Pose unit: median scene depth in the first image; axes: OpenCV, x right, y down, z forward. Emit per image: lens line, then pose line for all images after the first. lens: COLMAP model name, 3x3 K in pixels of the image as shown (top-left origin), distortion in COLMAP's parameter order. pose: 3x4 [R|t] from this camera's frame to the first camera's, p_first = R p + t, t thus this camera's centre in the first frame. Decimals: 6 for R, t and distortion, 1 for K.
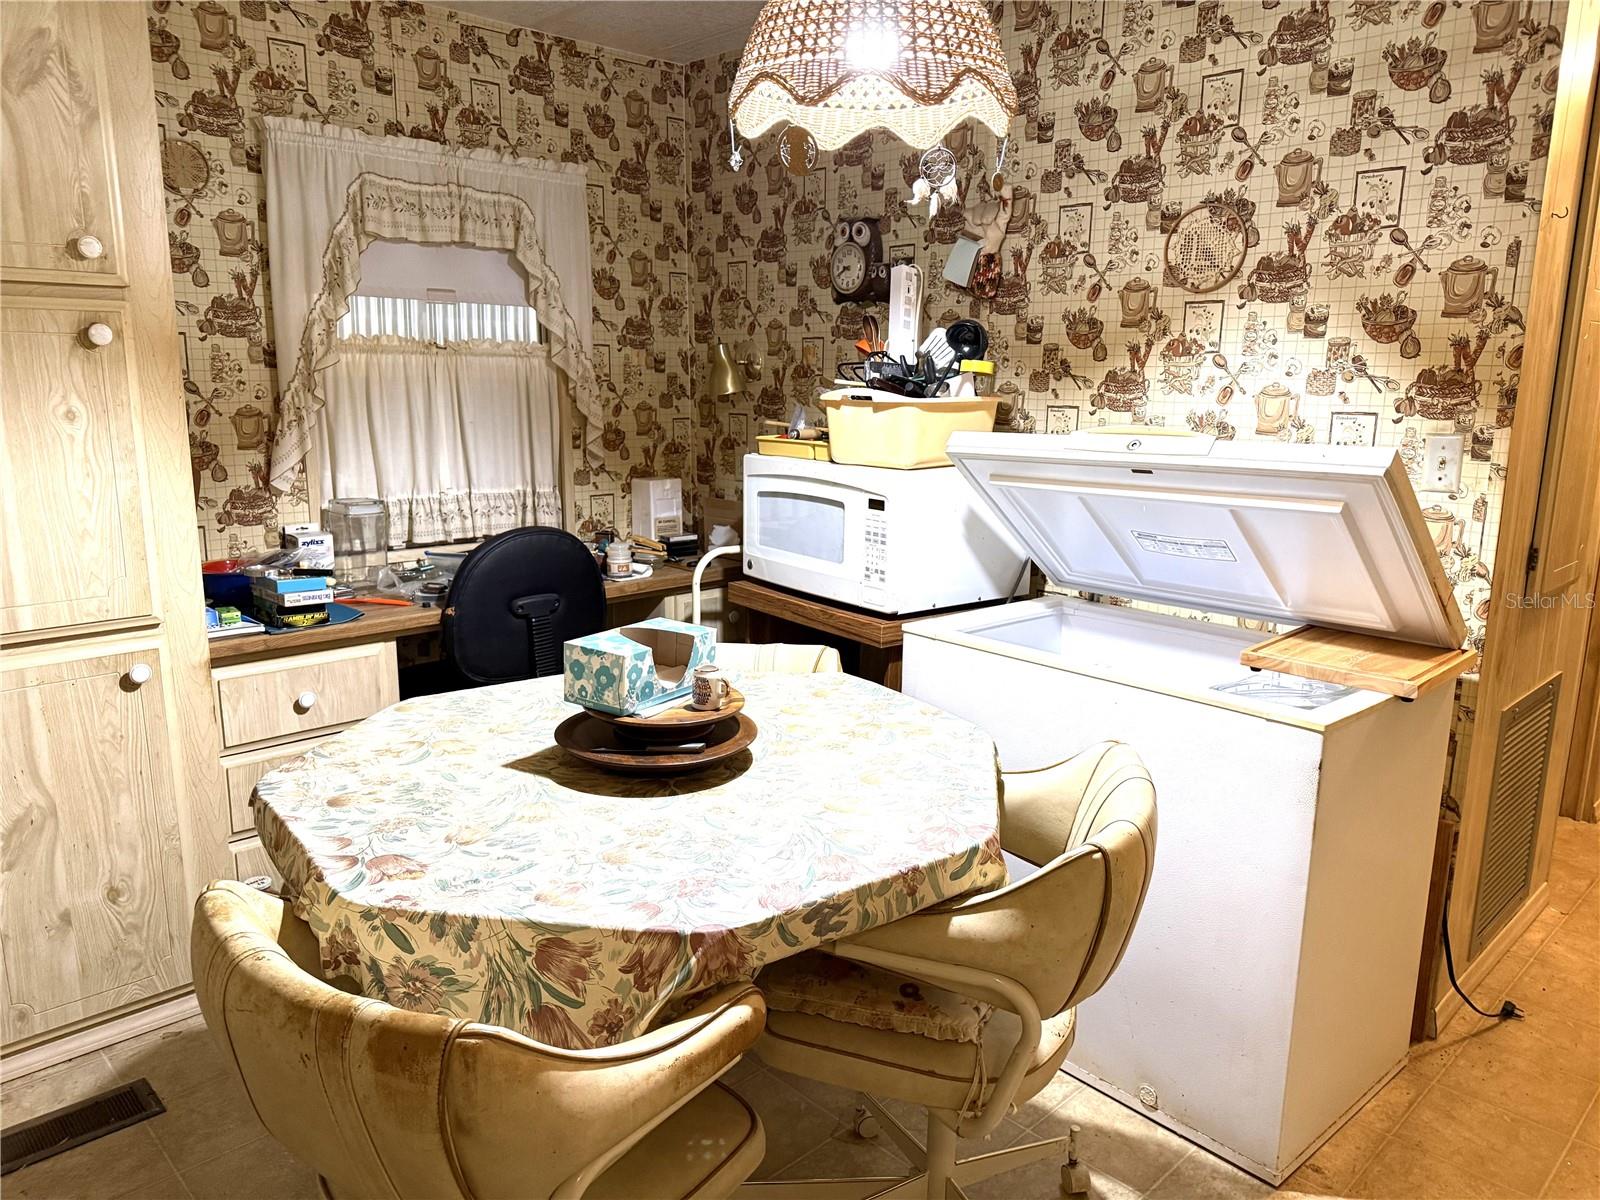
lens RADIAL K [[1138.6, 0, 800.0], [0, 1138.6, 600.0], [0, 0, 1]] dist [0.004239, -0.003537]
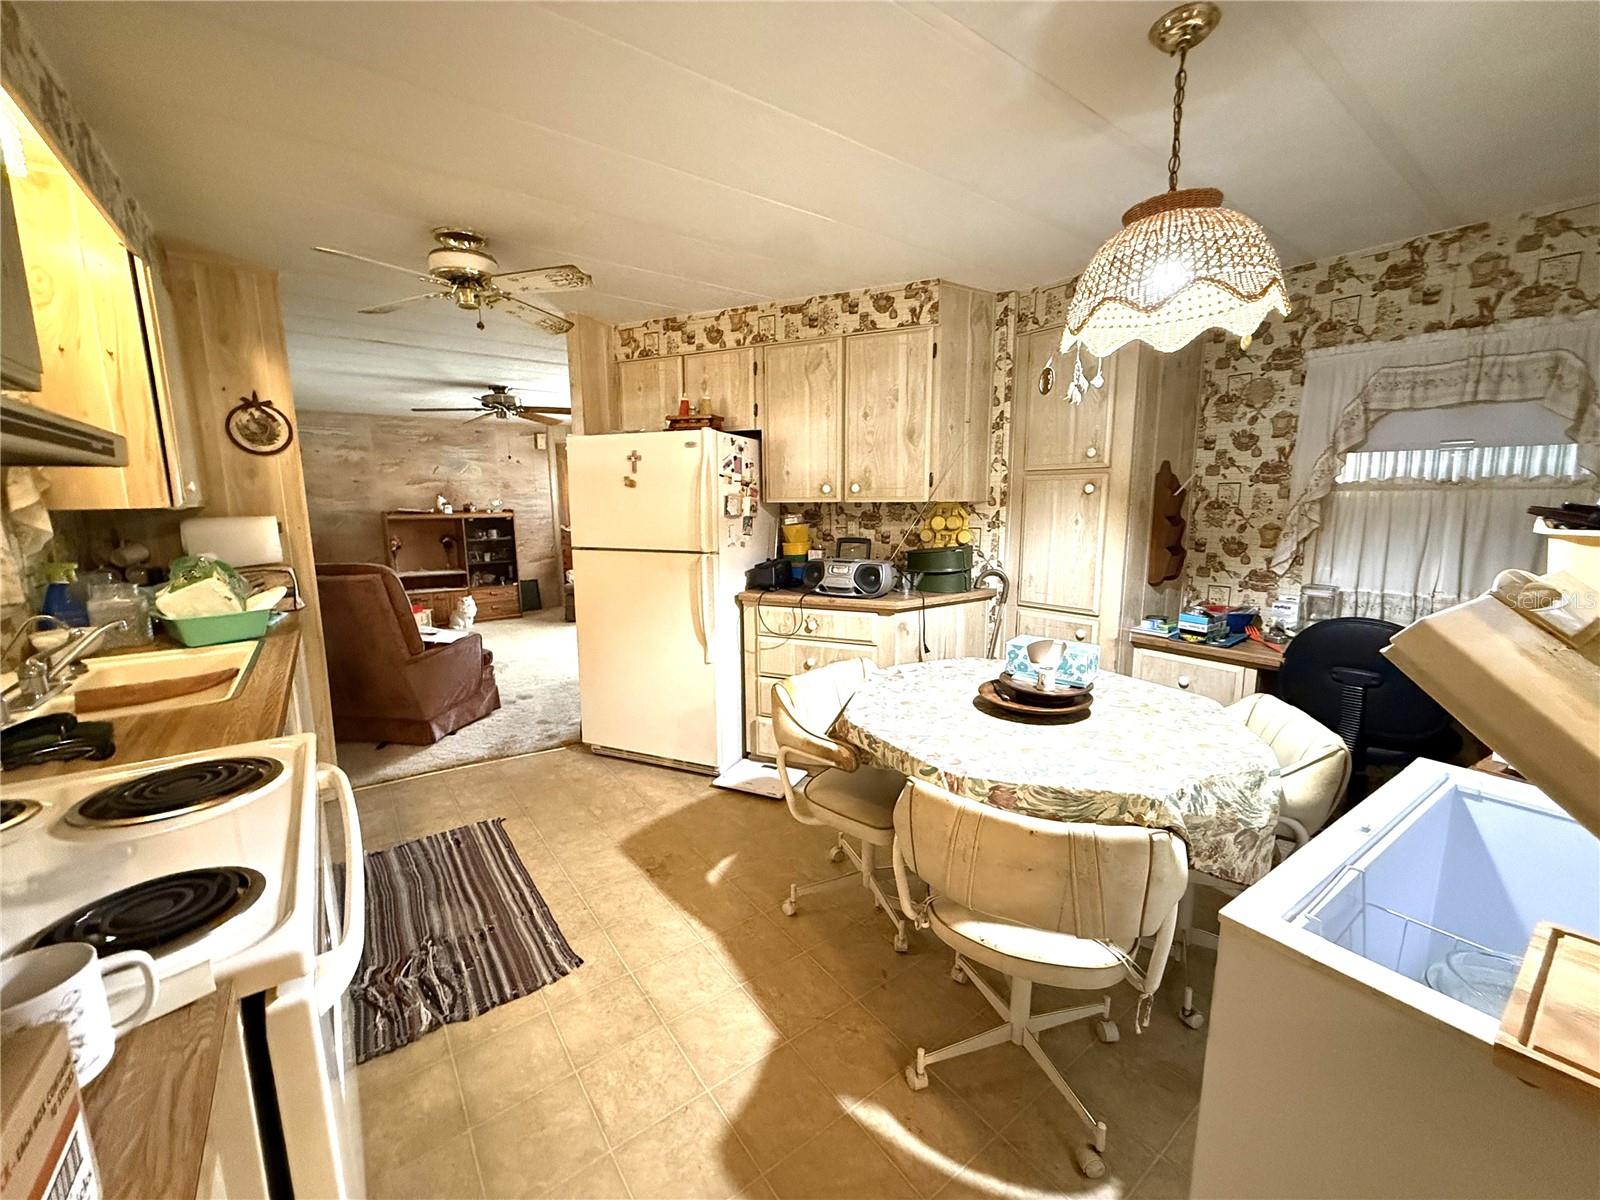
lens RADIAL K [[632.3, 0, 800.0], [0, 632.3, 600.0], [0, 0, 1]] dist [0.000185, -0.000066]
pose [[-0.127898, 0.146717, -0.980875, 0.585621], [-0.192749, 0.966463, 0.169694, -0.085923], [0.972877, 0.210767, -0.095329, 0.436846]]
